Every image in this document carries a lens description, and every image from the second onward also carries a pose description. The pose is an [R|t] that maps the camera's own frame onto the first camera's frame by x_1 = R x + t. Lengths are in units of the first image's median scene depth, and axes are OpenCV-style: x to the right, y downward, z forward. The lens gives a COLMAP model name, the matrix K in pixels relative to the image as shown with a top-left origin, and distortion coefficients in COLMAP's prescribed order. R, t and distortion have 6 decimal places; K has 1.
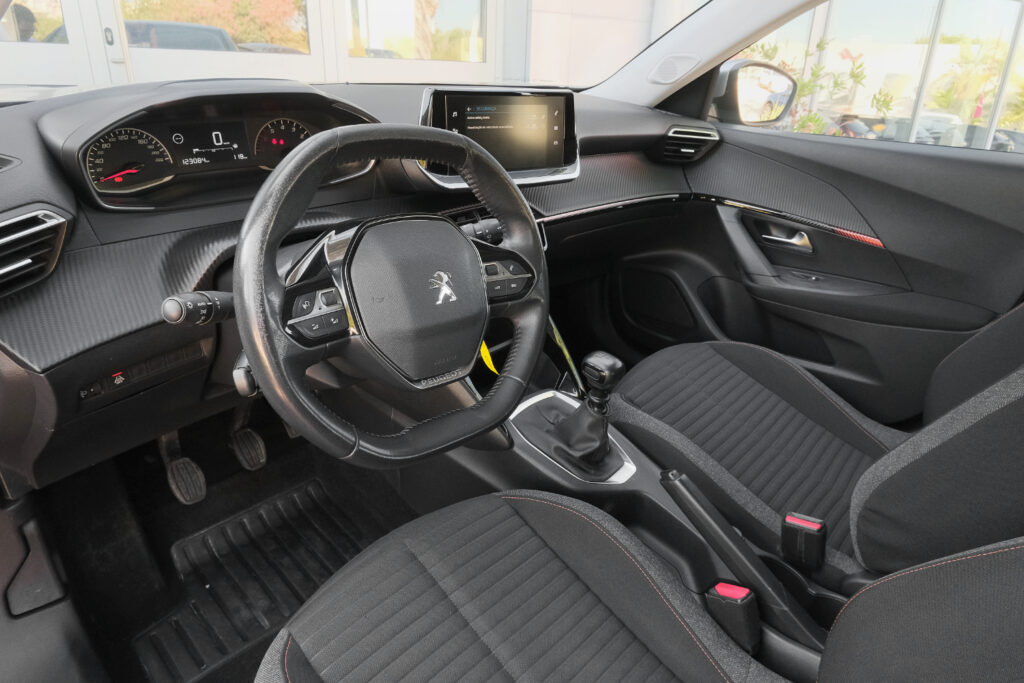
lens RADIAL K [[649.5, 0, 512.0], [0, 649.5, 341.5], [0, 0, 1]] dist [-0.004952, 0.000617]
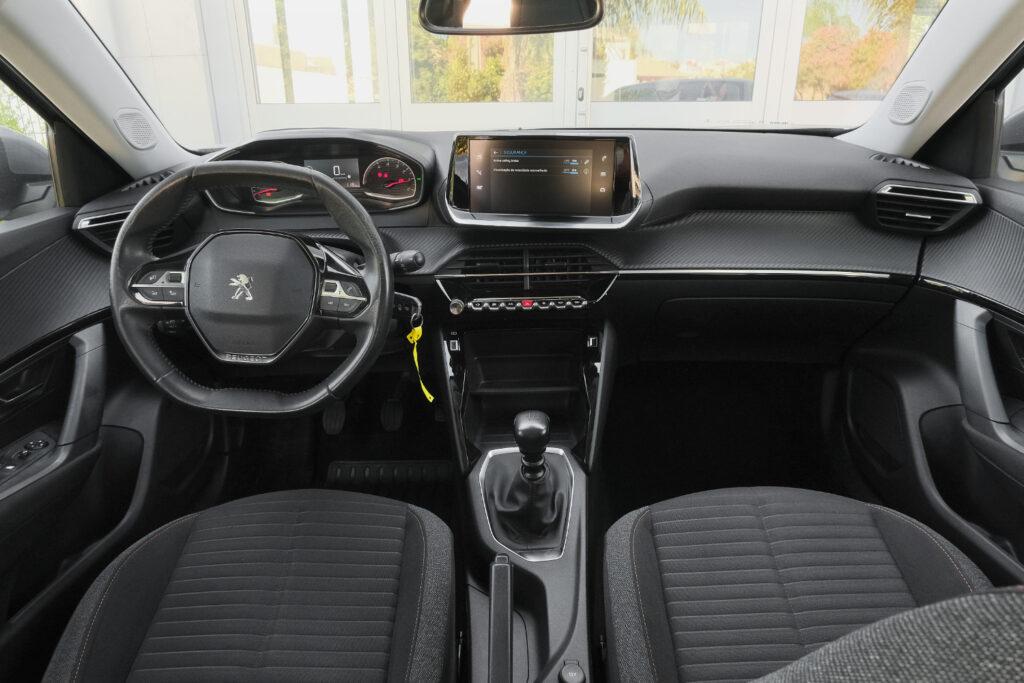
lens RADIAL K [[653.6, 0, 512.0], [0, 653.6, 341.5], [0, 0, 1]] dist [-0.005961, 0.000255]
pose [[0.666902, 0.217705, -0.712633, 0.529948], [-0.264290, 0.963300, 0.046953, -0.081627], [0.696701, 0.157029, 0.699964, 0.223914]]
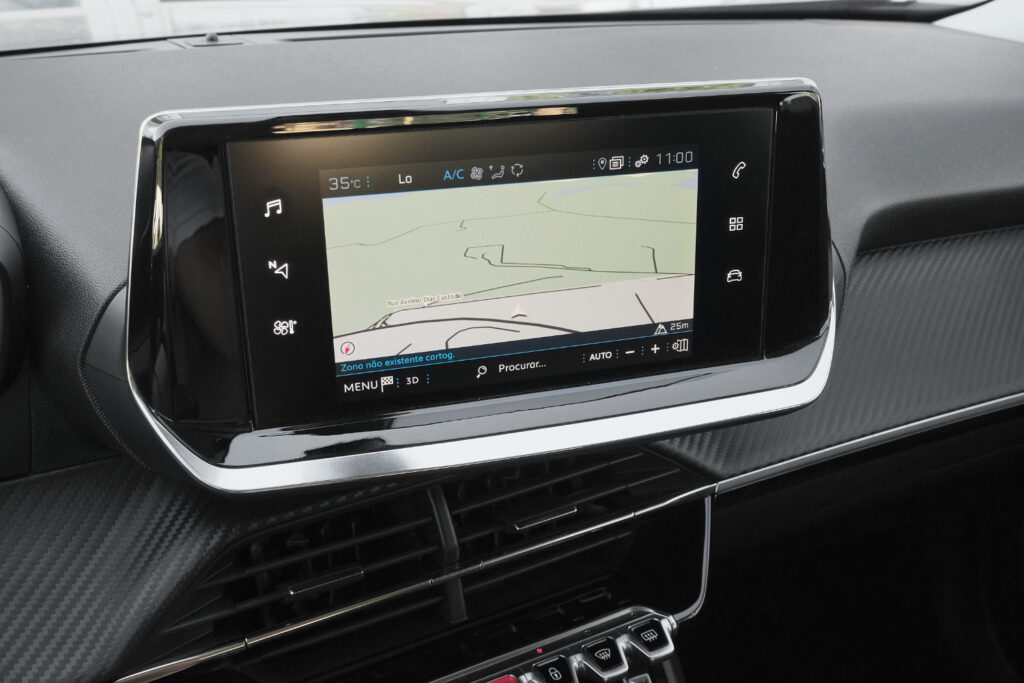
lens RADIAL K [[1043.6, 0, 512.0], [0, 1043.6, 341.5], [0, 0, 1]] dist [-0.015638, 0.015436]
pose [[0.944616, 0.086309, -0.316625, 0.090414], [-0.092634, 0.995688, -0.004949, -0.205692], [0.314833, 0.034005, 0.948538, 0.435914]]
